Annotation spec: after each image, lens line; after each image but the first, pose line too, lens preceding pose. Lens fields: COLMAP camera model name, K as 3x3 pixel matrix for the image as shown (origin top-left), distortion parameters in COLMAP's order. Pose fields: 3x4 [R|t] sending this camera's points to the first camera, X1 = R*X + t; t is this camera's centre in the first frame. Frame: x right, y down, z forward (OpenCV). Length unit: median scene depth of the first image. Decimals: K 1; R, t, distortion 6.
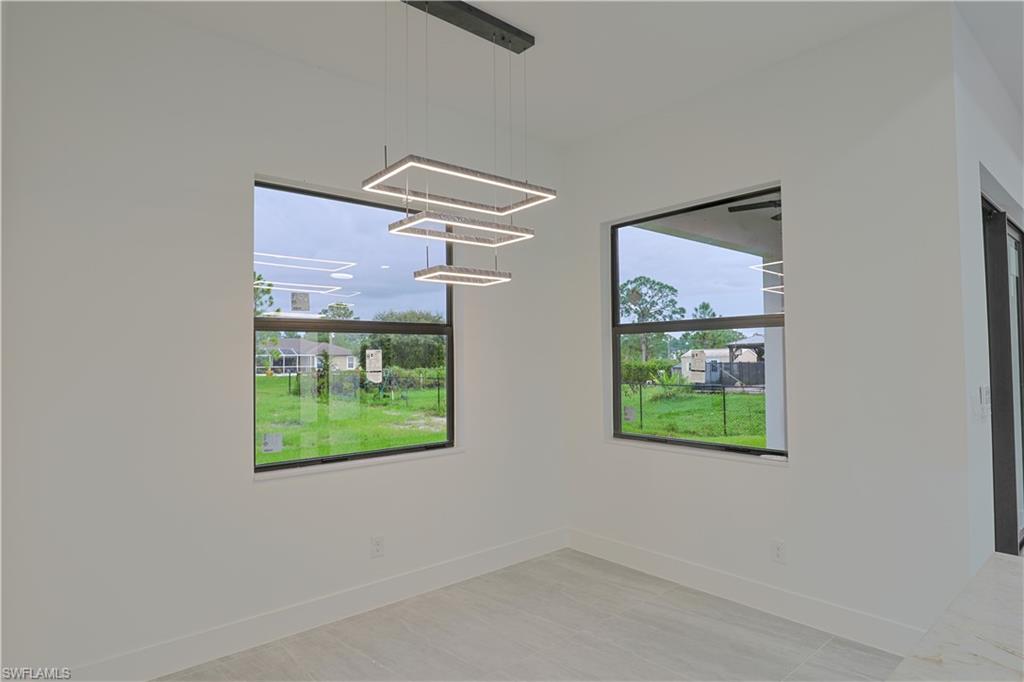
lens RADIAL K [[580.6, 0, 512.0], [0, 580.6, 341.0], [0, 0, 1]] dist [-0.008241, -0.002450]
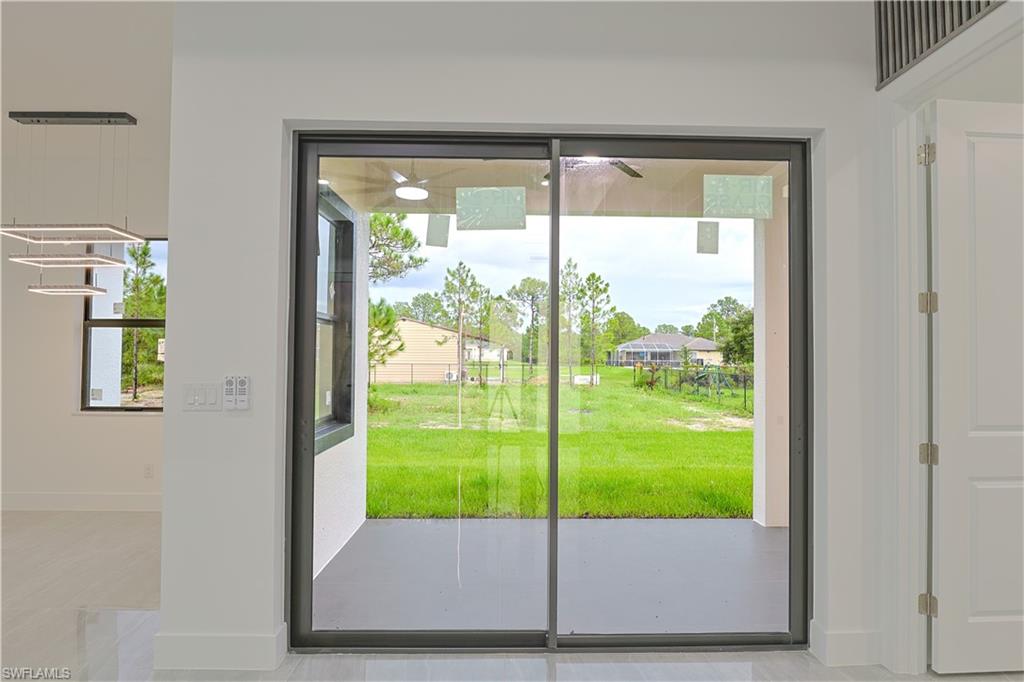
lens RADIAL K [[580.6, 0, 512.0], [0, 580.6, 341.0], [0, 0, 1]] dist [-0.008241, -0.002450]
pose [[0.740804, 0.001415, -0.671720, 0.180191], [0.003929, 0.999972, 0.006440, 0.001472], [0.671710, -0.007410, 0.740777, 0.075785]]
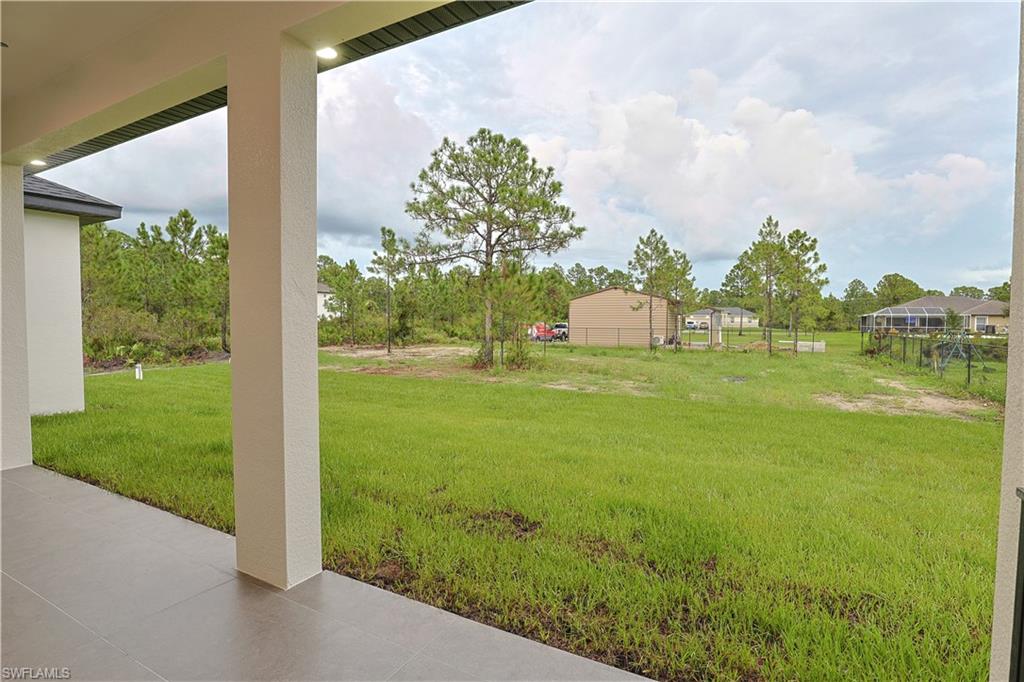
lens RADIAL K [[500.8, 0, 513.4], [0, 500.8, 320.1], [0, 0, 1]] dist [-0.000358, 0.000006]
pose [[0.339216, 0.013201, -0.940616, 0.204858], [0.018322, 0.999619, 0.020637, 0.010071], [0.940530, -0.024234, 0.338845, 0.234540]]
